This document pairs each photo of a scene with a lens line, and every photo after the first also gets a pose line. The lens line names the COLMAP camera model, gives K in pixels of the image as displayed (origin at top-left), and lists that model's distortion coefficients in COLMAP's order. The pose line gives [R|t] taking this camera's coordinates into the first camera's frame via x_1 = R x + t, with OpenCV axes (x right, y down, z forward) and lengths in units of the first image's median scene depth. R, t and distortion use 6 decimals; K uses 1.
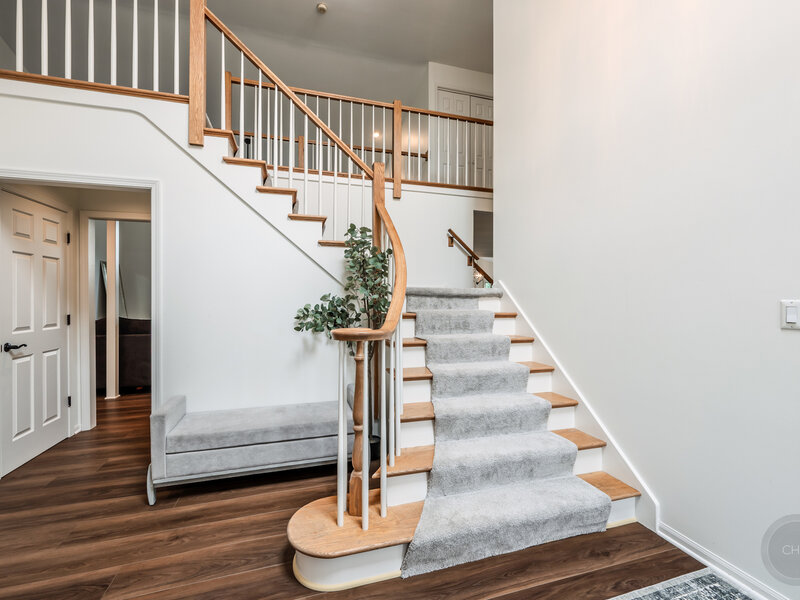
lens RADIAL K [[365.2, 0, 406.8], [0, 365.2, 296.8], [0, 0, 1]] dist [0.005523, -0.000284]
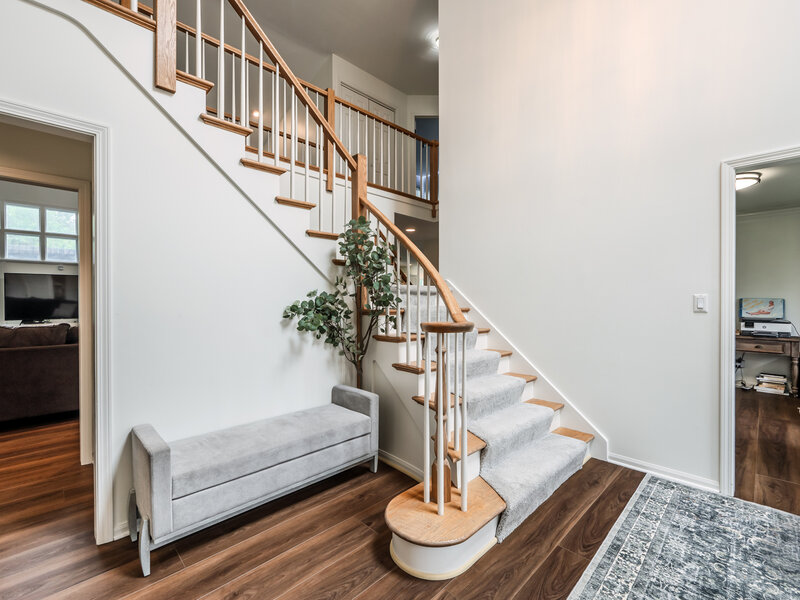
lens RADIAL K [[365.2, 0, 408.5], [0, 365.2, 299.2], [0, 0, 1]] dist [0.005523, -0.000284]
pose [[0.881285, -0.001808, 0.472581, -0.505771], [-0.000654, 0.999987, 0.005044, 0.013471], [-0.472584, -0.004755, 0.881273, 0.099628]]
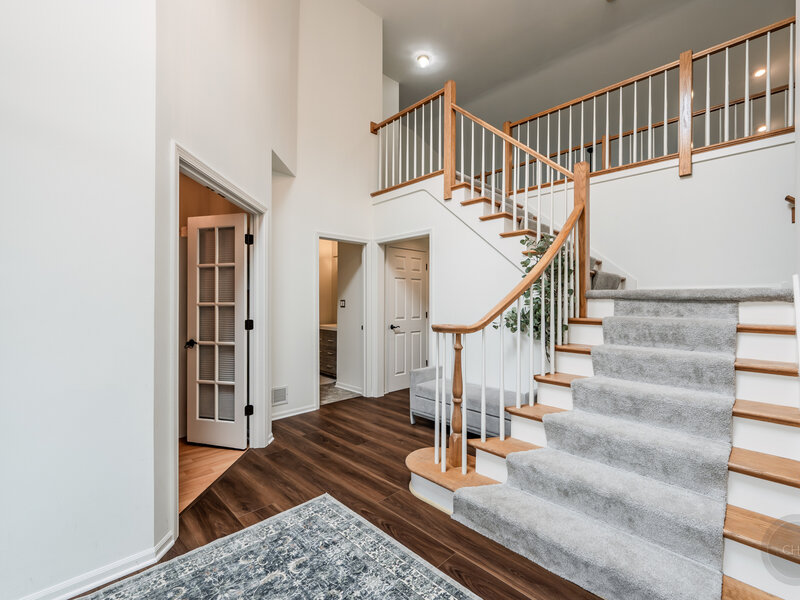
lens RADIAL K [[365.2, 0, 397.2], [0, 365.2, 302.1], [0, 0, 1]] dist [0.005523, -0.000284]
pose [[0.441553, -0.000294, -0.897235, 0.685973], [-0.003235, 0.999993, -0.001919, 0.007642], [0.897229, 0.003750, 0.441549, 0.167103]]
